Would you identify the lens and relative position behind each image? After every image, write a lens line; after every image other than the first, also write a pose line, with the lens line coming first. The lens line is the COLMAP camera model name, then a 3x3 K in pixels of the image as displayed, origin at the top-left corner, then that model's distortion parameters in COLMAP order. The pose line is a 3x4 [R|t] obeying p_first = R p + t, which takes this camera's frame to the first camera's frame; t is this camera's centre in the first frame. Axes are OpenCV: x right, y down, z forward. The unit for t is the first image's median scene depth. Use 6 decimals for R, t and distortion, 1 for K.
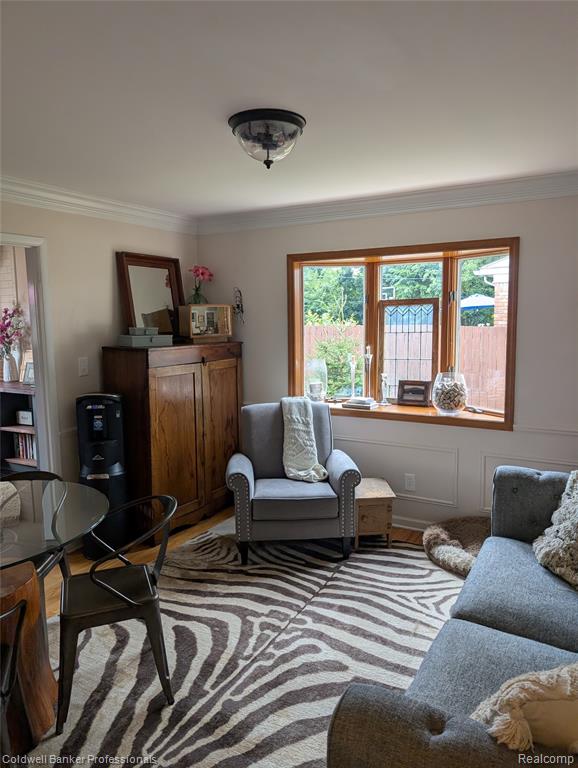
lens RADIAL K [[550.7, 0, 290.6], [0, 550.7, 384.7], [0, 0, 1]] dist [0.006056, -0.011296]
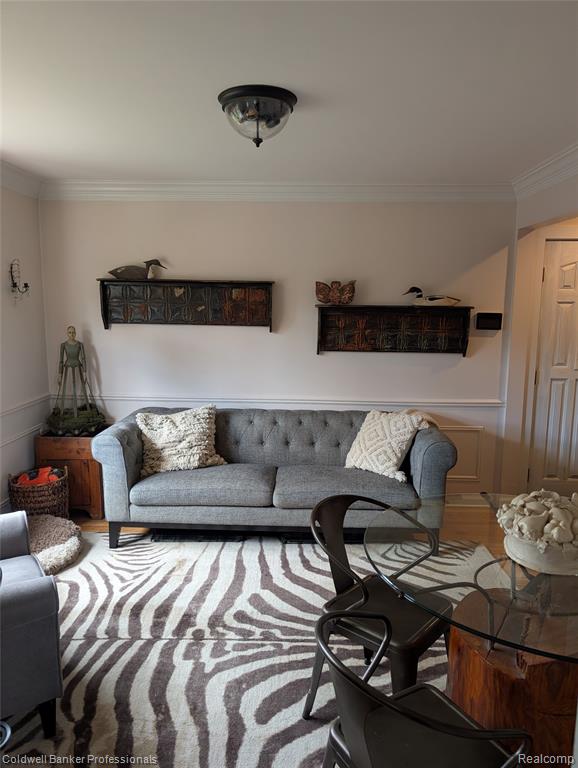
lens RADIAL K [[550.7, 0, 289.5], [0, 550.7, 384.5], [0, 0, 1]] dist [0.006056, -0.011296]
pose [[-0.467557, -0.130448, 0.874285, -0.794336], [0.103603, 0.974148, 0.200754, -0.143993], [-0.877871, 0.184442, -0.441955, 1.178520]]
